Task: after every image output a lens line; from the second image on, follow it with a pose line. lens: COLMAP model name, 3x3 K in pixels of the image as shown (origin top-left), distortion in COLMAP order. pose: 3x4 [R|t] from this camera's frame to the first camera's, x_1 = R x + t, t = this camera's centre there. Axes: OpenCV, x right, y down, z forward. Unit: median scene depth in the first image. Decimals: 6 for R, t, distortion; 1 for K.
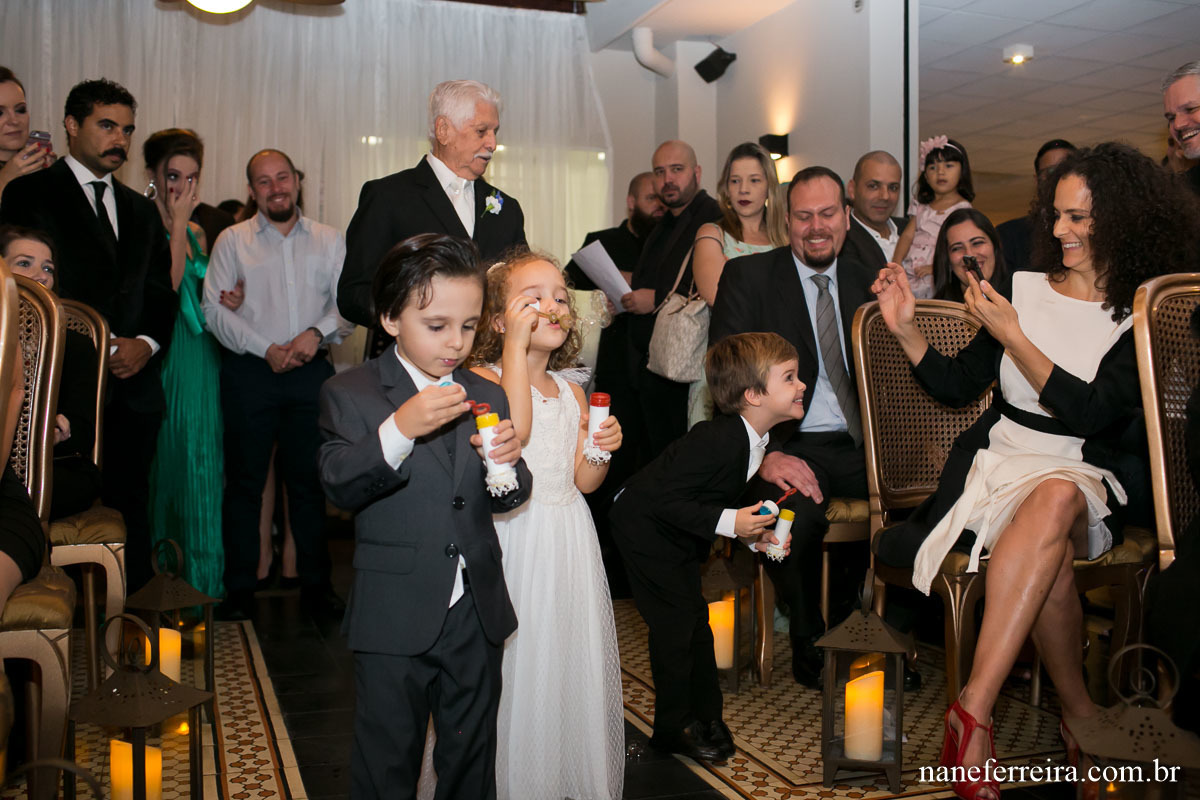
lens RADIAL K [[1202.3, 0, 600.0], [0, 1202.3, 400.0], [0, 0, 1]] dist [-0.080076, 0.012821]
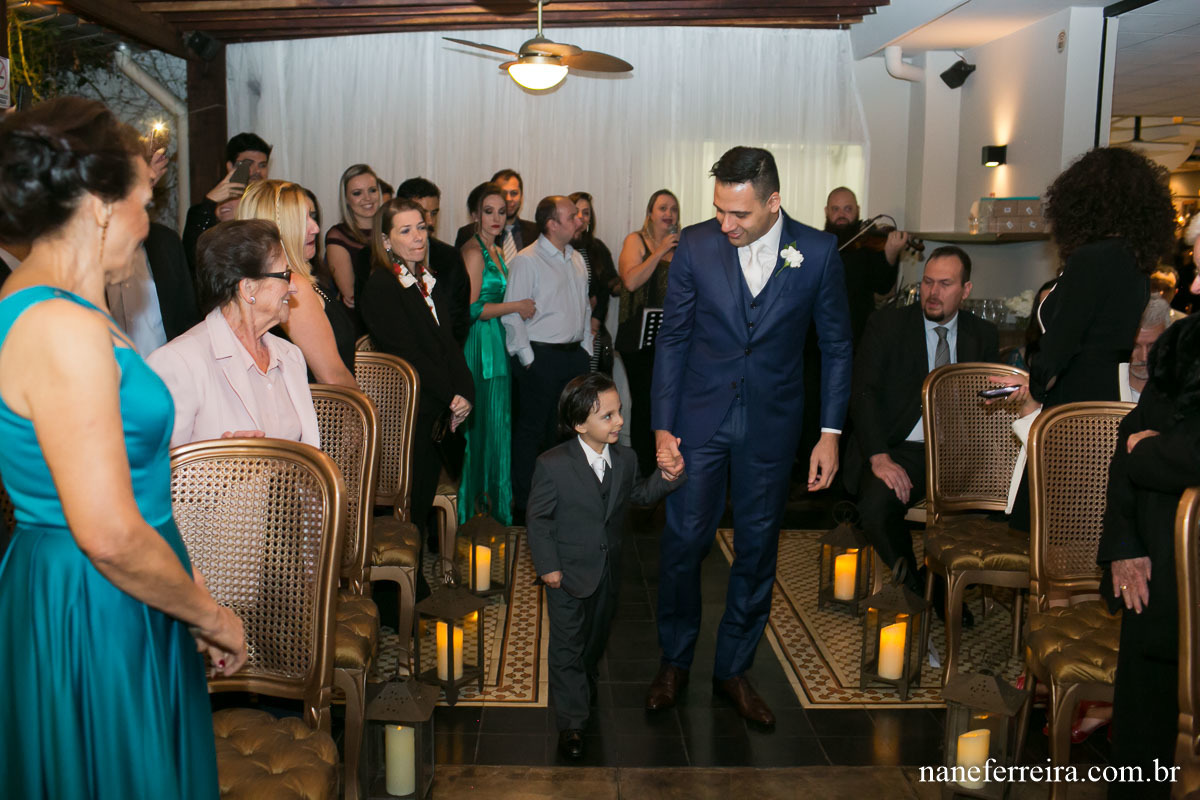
lens RADIAL K [[1139.1, 0, 600.0], [0, 1139.1, 400.0], [0, 0, 1]] dist [-0.089794, 0.109722]
pose [[0.954127, 0.056402, -0.294042, 0.209111], [-0.023052, 0.993020, 0.115674, -0.167528], [0.298514, -0.103590, 0.948767, -0.364394]]
